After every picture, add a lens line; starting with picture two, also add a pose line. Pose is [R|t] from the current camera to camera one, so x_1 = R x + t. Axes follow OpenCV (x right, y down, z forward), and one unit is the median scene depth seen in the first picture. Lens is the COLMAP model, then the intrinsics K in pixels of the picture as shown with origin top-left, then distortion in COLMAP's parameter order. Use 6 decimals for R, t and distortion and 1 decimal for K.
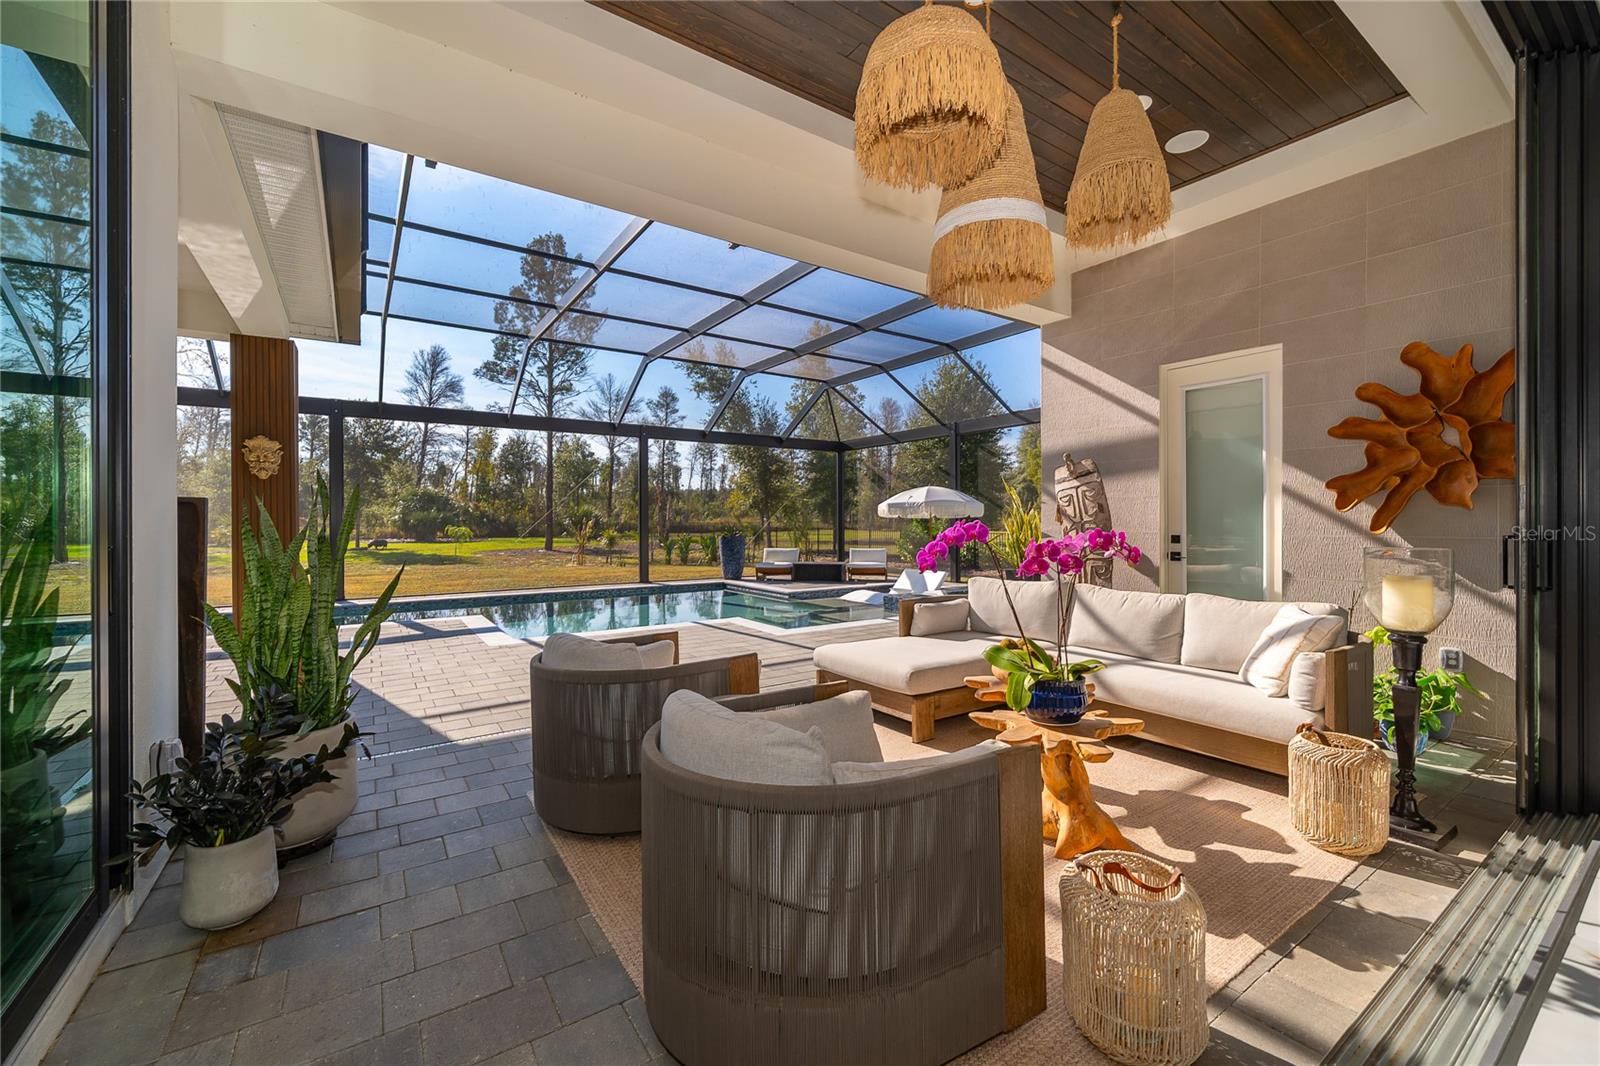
lens RADIAL K [[647.8, 0, 801.5], [0, 647.8, 528.7], [0, 0, 1]] dist [-0.000707, -0.000101]
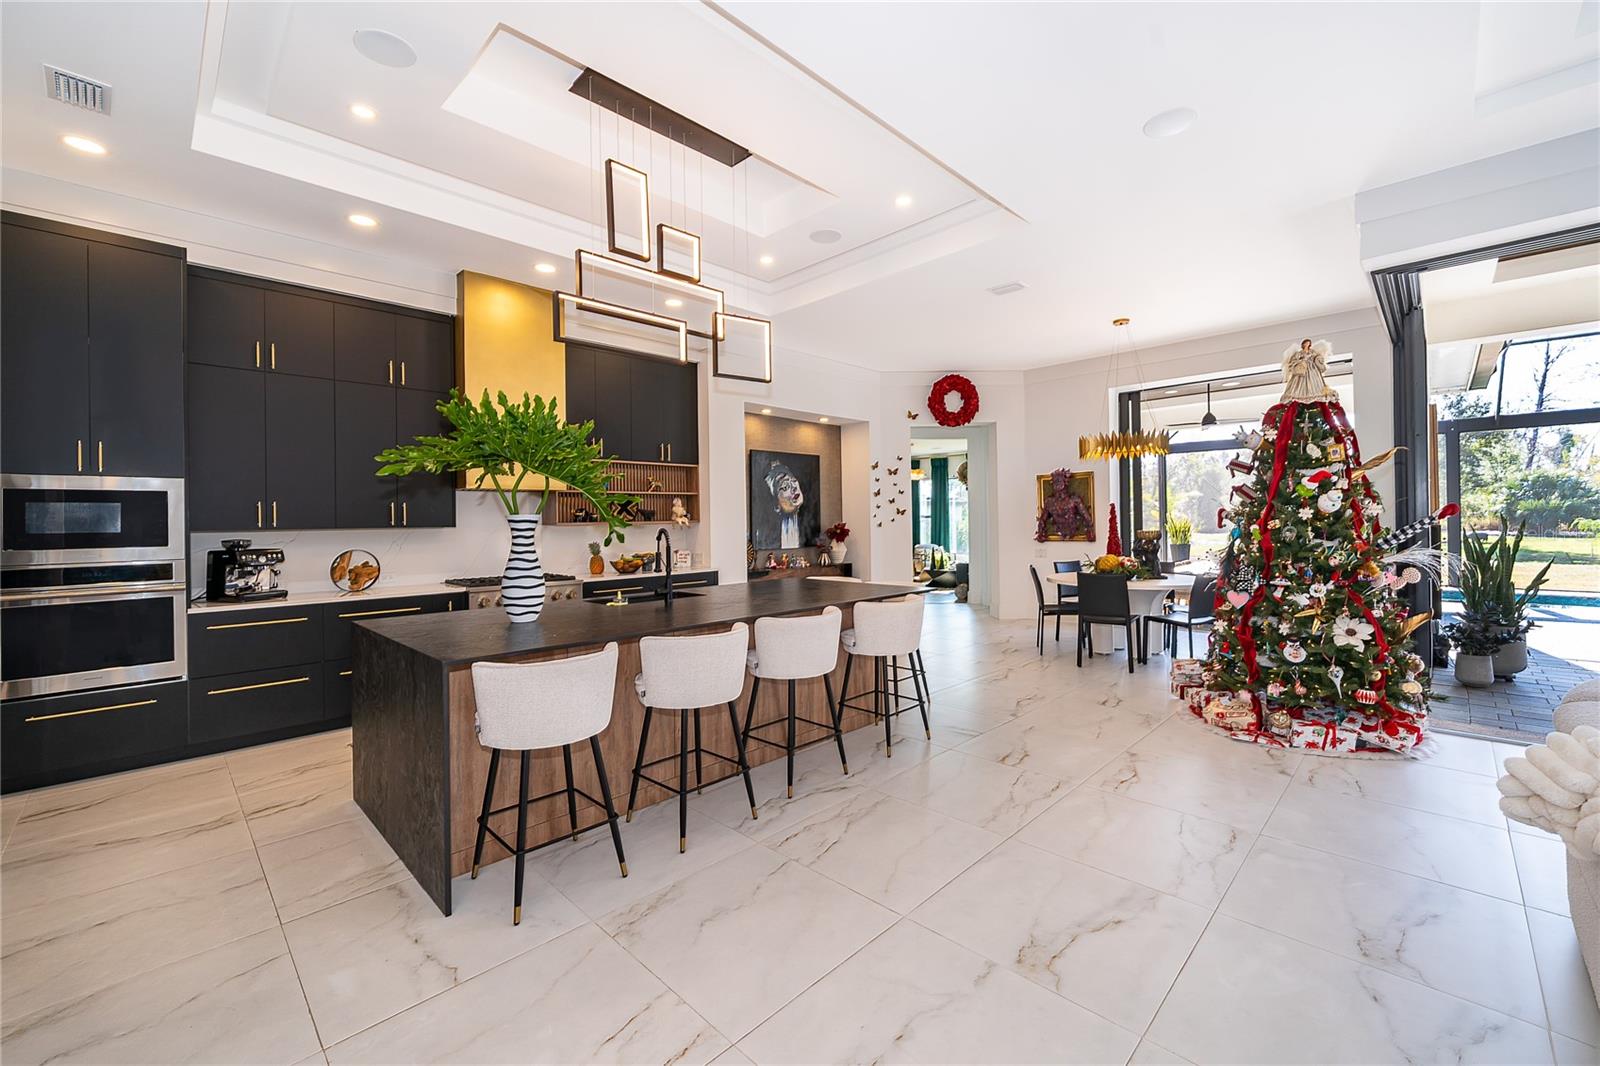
lens RADIAL K [[647.8, 0, 801.9], [0, 647.8, 524.1], [0, 0, 1]] dist [-0.000707, -0.000101]
pose [[0.194224, 0.004397, -0.980947, 0.052200], [0.005280, 0.999971, 0.005527, -0.004365], [0.980943, -0.006253, 0.194195, -0.097024]]
